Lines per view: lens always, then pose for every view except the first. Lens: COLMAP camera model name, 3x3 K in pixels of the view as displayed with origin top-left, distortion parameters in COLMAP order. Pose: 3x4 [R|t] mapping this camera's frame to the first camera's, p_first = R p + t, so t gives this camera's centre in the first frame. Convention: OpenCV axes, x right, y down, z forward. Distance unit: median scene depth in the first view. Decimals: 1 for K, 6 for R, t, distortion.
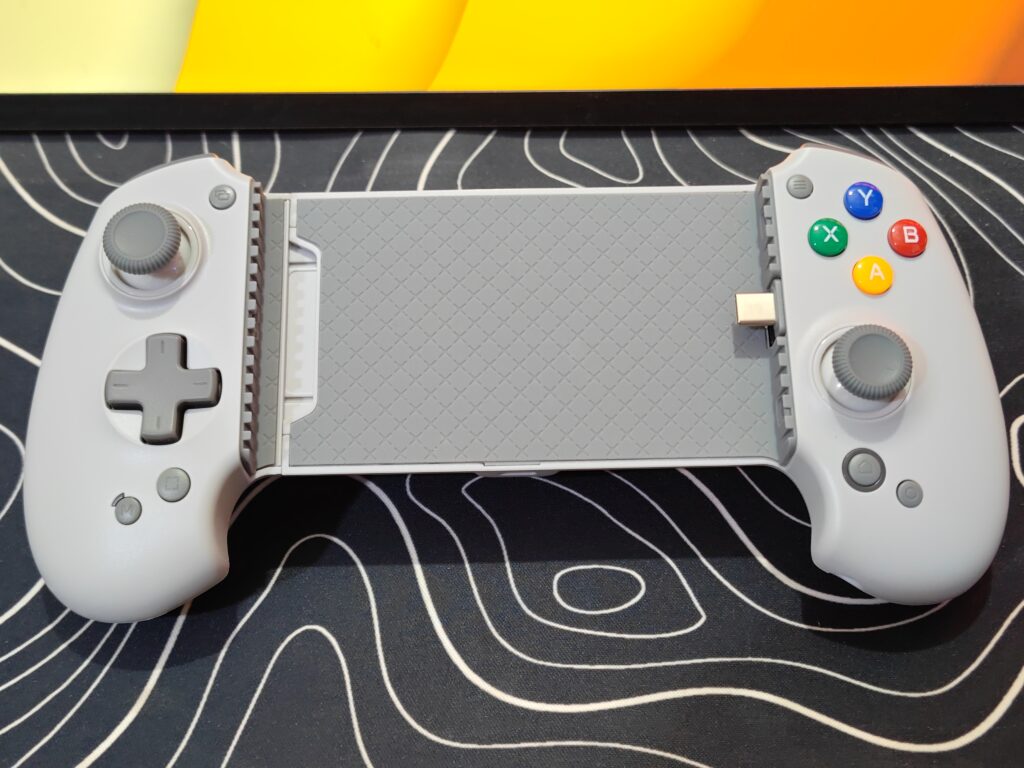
lens RADIAL K [[1197.3, 0, 512.0], [0, 1197.3, 384.0], [0, 0, 1]] dist [0.004443, 0.011485]
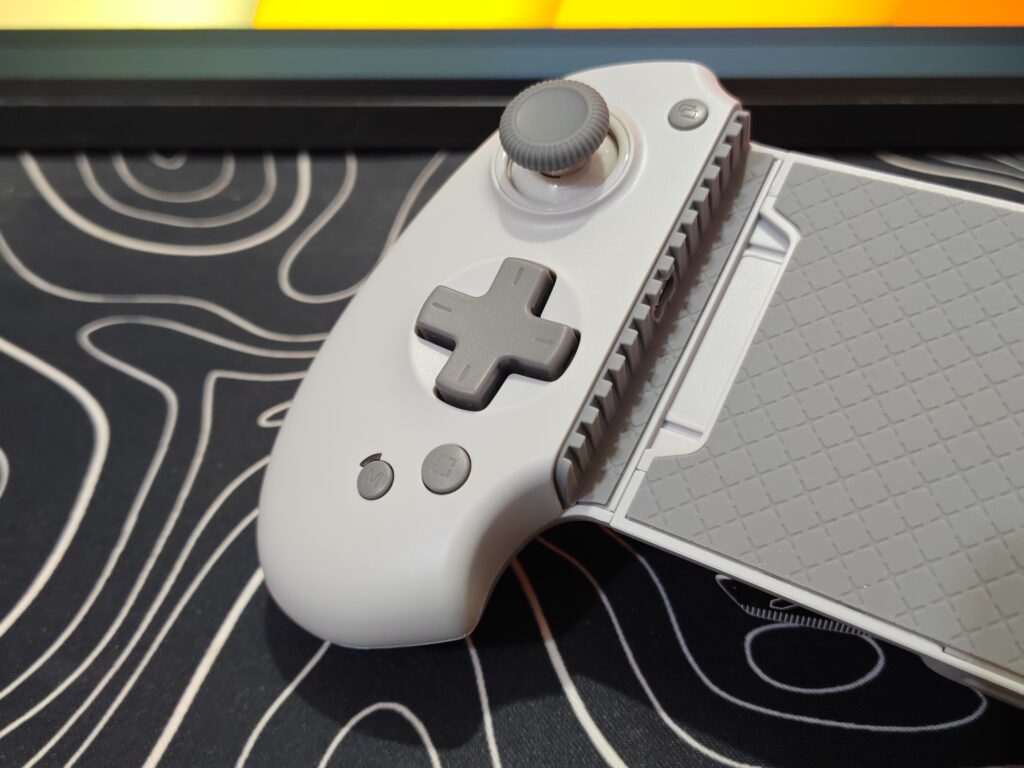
lens RADIAL K [[1013.7, 0, 469.1], [0, 1013.7, 384.6], [0, 0, 1]] dist [-0.106716, -0.010844]
pose [[0.831730, 0.330895, -0.445796, -0.044428], [-0.389671, 0.919892, -0.044219, 0.061094], [0.395452, 0.210492, 0.894042, 0.504925]]
